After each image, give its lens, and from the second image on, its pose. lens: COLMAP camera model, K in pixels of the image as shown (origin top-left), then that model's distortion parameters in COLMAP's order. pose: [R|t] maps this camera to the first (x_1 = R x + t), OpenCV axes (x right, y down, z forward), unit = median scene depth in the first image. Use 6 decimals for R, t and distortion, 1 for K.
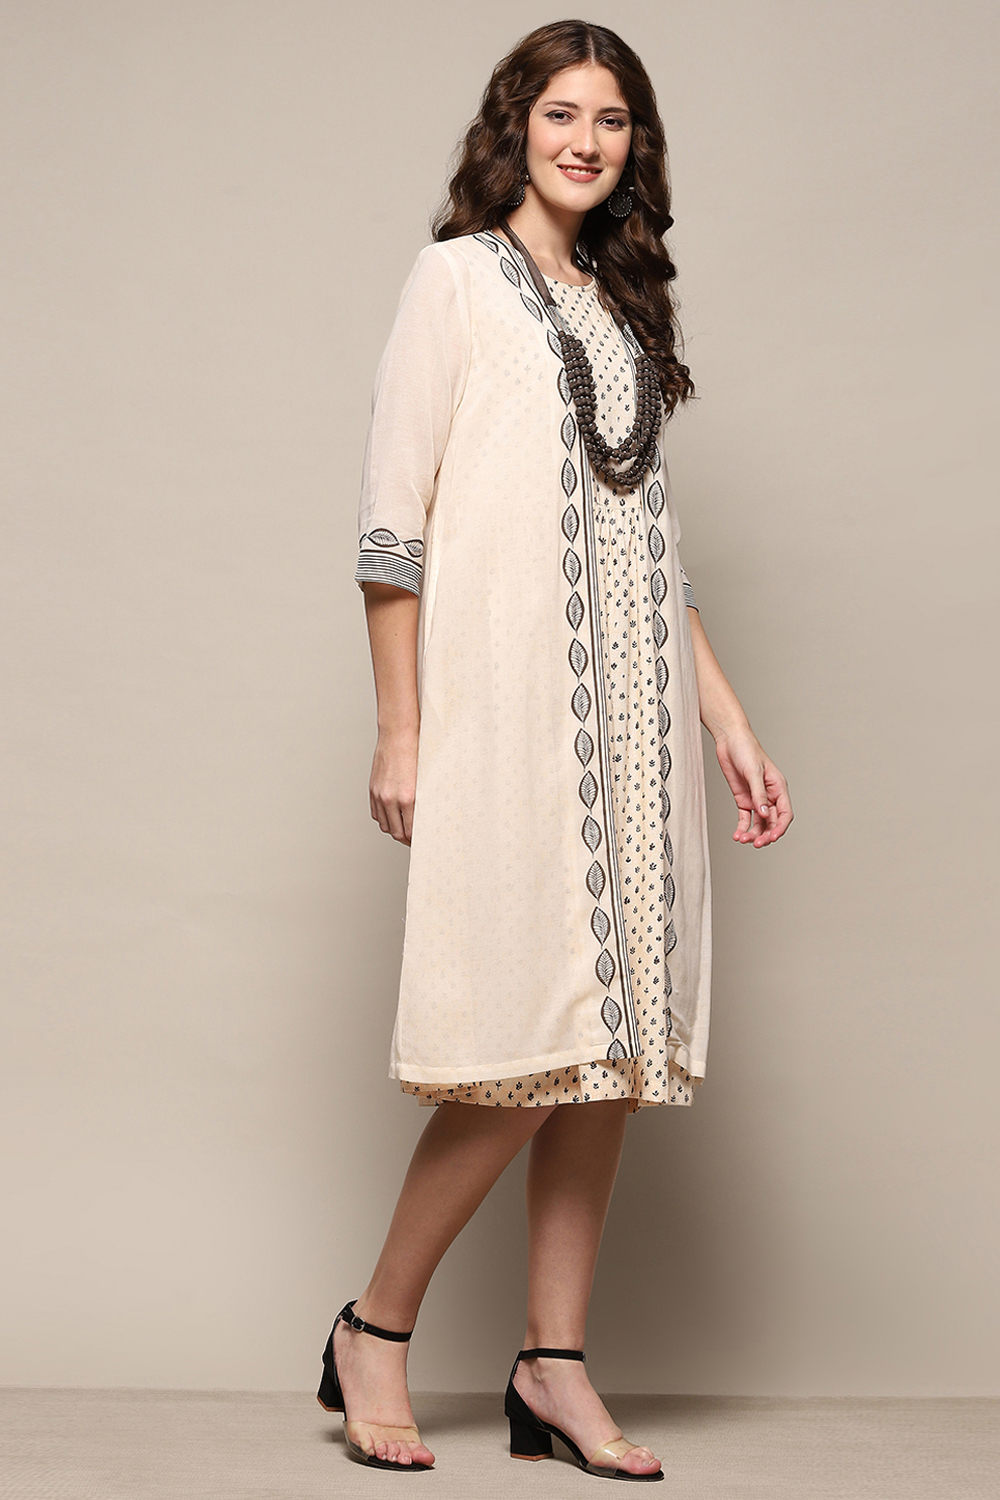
lens RADIAL K [[3387.1, 0, 500.9], [0, 3387.1, 750.2], [0, 0, 1]] dist [-0.016357, 0.000000]
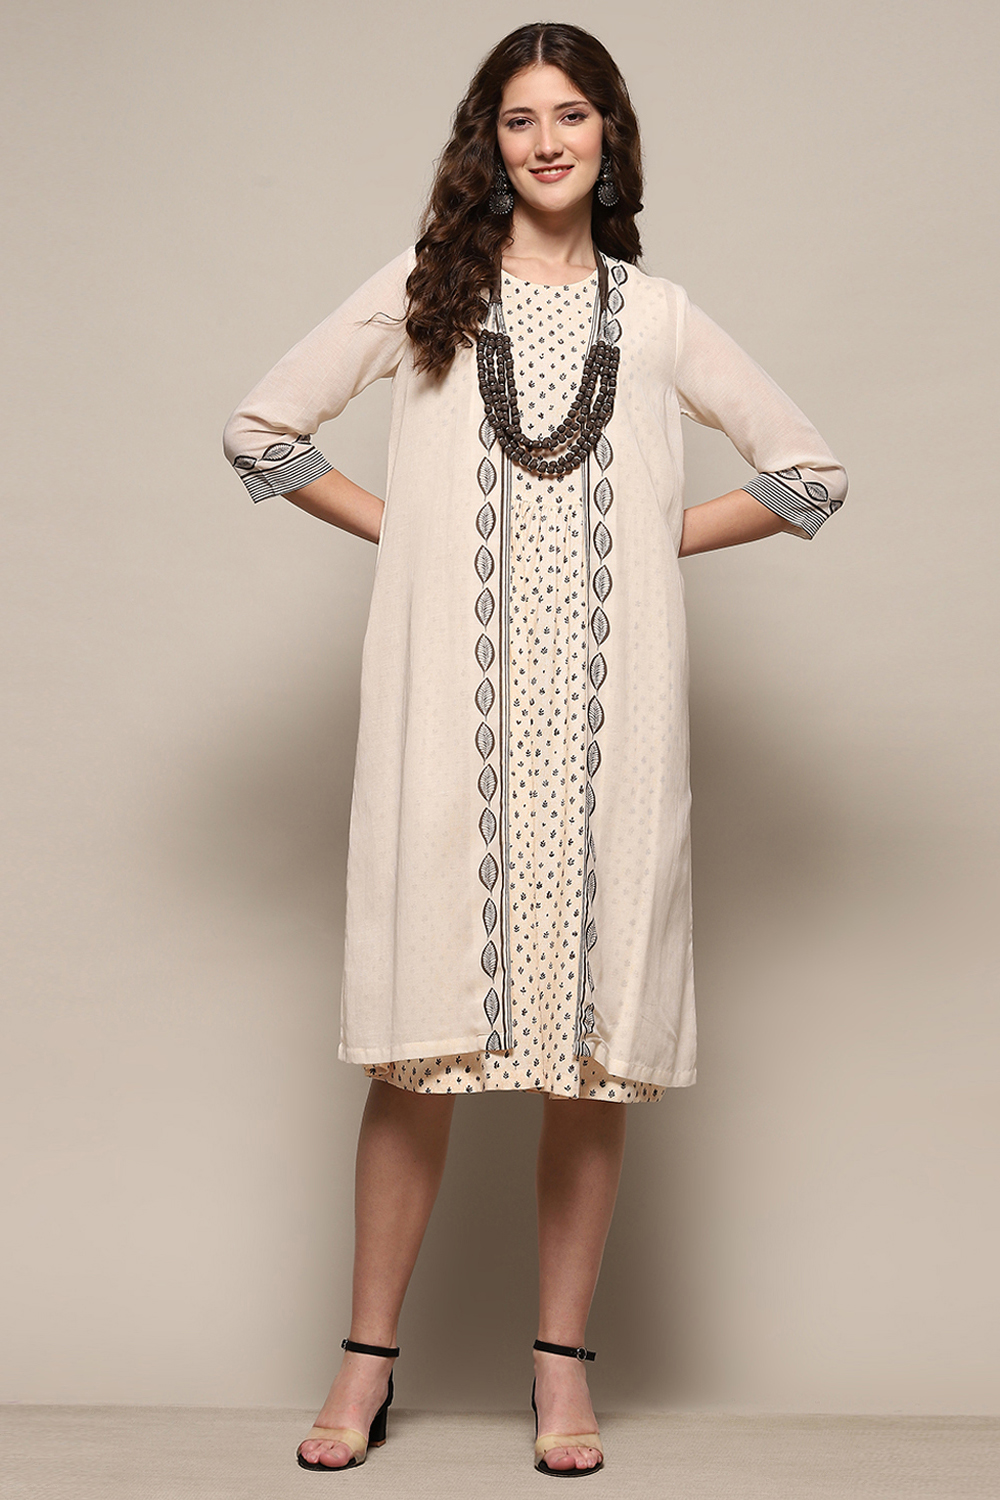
lens RADIAL K [[3387.1, 0, 501.2], [0, 3387.1, 749.0], [0, 0, 1]] dist [-0.016357, 0.000000]
pose [[0.892487, 0.005617, -0.451039, 0.478381], [-0.014552, 0.999760, -0.016346, 0.017739], [0.450839, 0.021152, 0.892355, 0.096311]]
